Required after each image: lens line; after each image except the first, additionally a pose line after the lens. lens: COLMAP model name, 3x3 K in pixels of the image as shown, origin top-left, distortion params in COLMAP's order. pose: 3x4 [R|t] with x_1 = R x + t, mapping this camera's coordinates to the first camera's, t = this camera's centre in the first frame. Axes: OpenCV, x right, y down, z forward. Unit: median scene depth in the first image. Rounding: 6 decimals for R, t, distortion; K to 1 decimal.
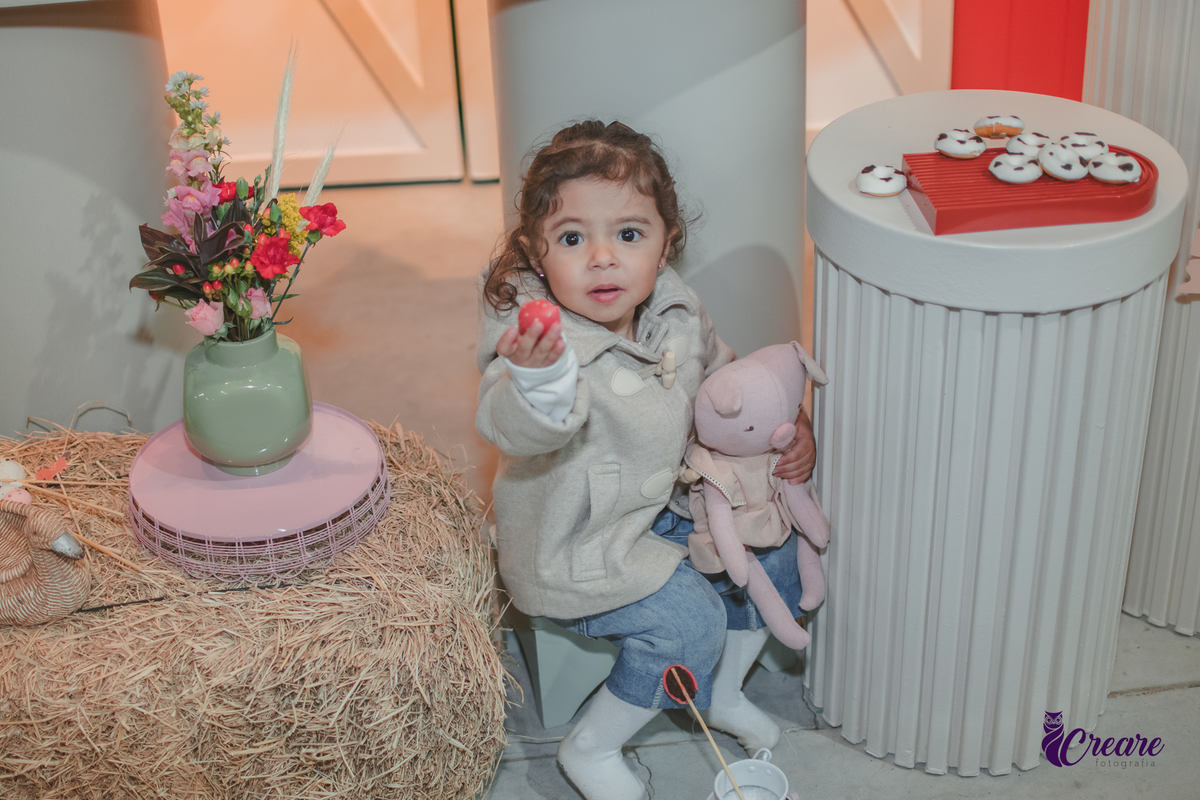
lens RADIAL K [[1854.3, 0, 600.0], [0, 1854.3, 400.0], [0, 0, 1]] dist [-0.154342, 0.036852]
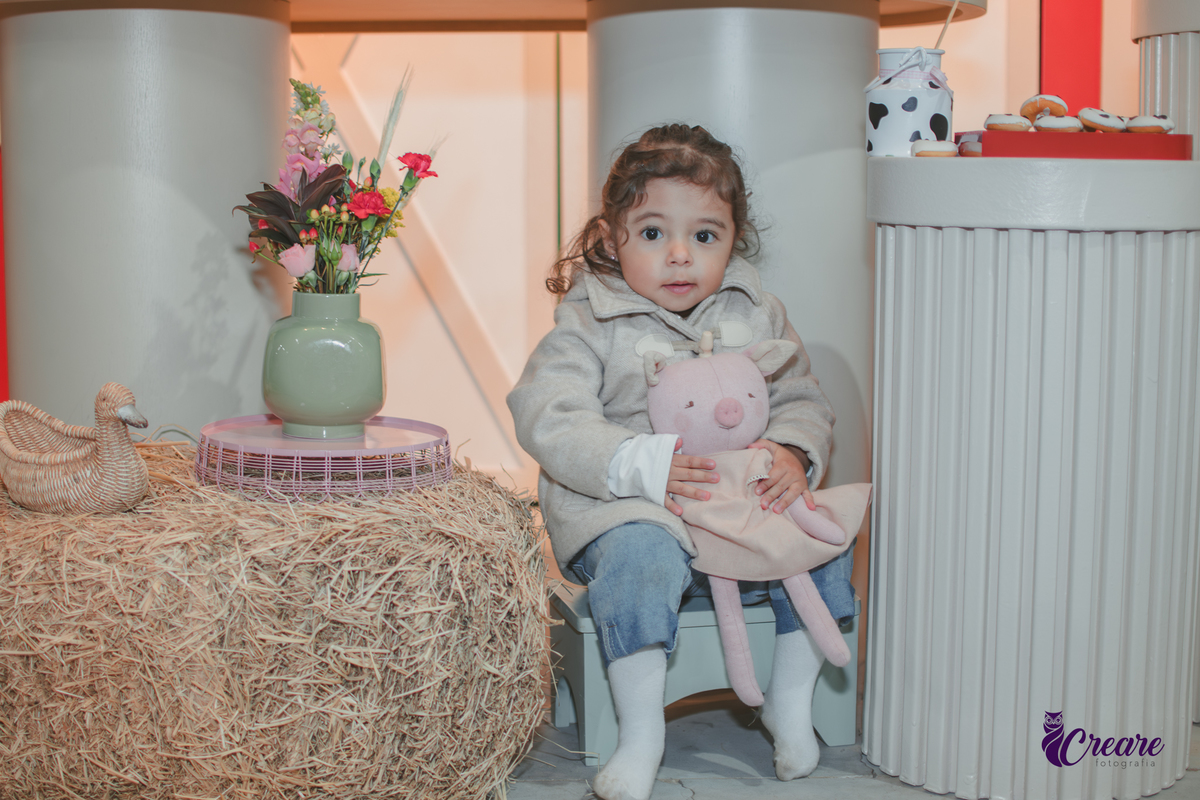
lens RADIAL K [[1854.3, 0, 600.0], [0, 1854.3, 400.0], [0, 0, 1]] dist [-0.154342, 0.036852]
pose [[0.995861, 0.052515, -0.074182, 0.043238], [-0.078274, 0.910368, -0.406328, 0.449639], [0.046194, 0.410453, 0.910711, 0.070203]]
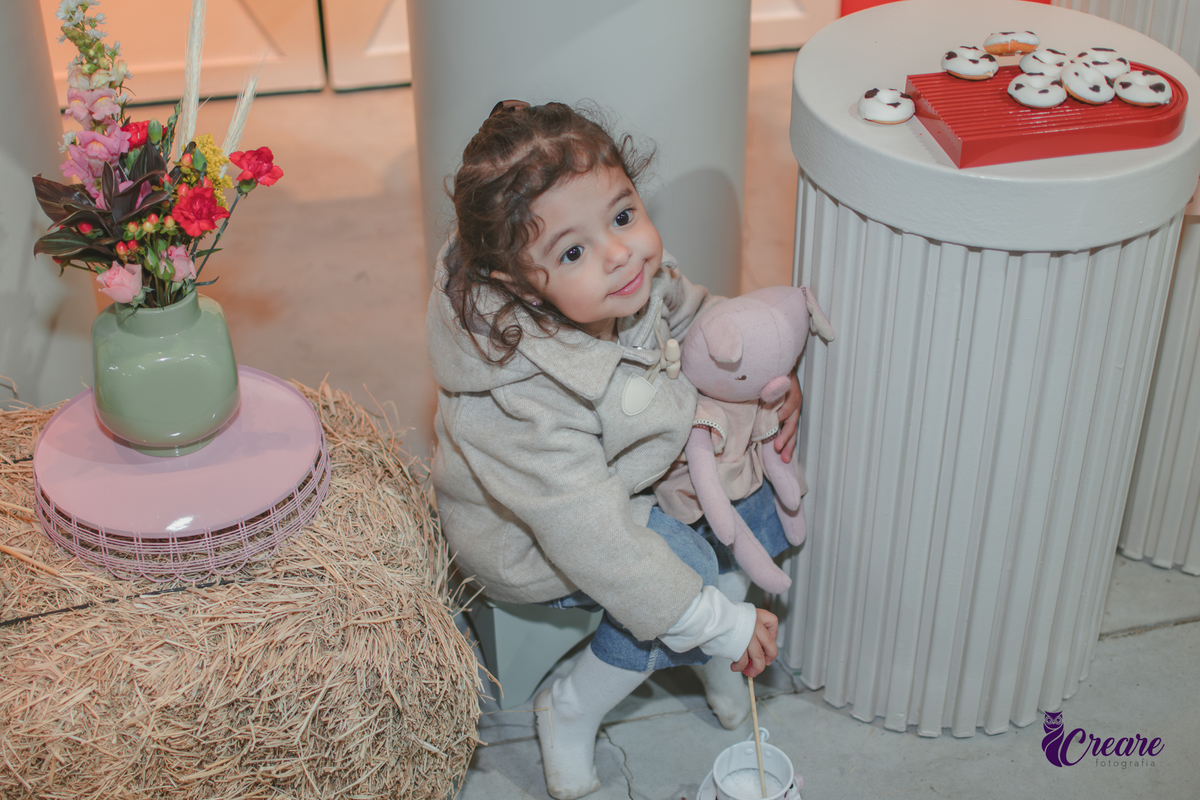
lens RADIAL K [[1854.3, 0, 600.0], [0, 1854.3, 400.0], [0, 0, 1]] dist [-0.154342, 0.036852]
pose [[0.992282, -0.043440, 0.116146, -0.093218], [0.035568, 0.996982, 0.069013, -0.041400], [-0.118794, -0.064349, 0.990832, 0.113914]]
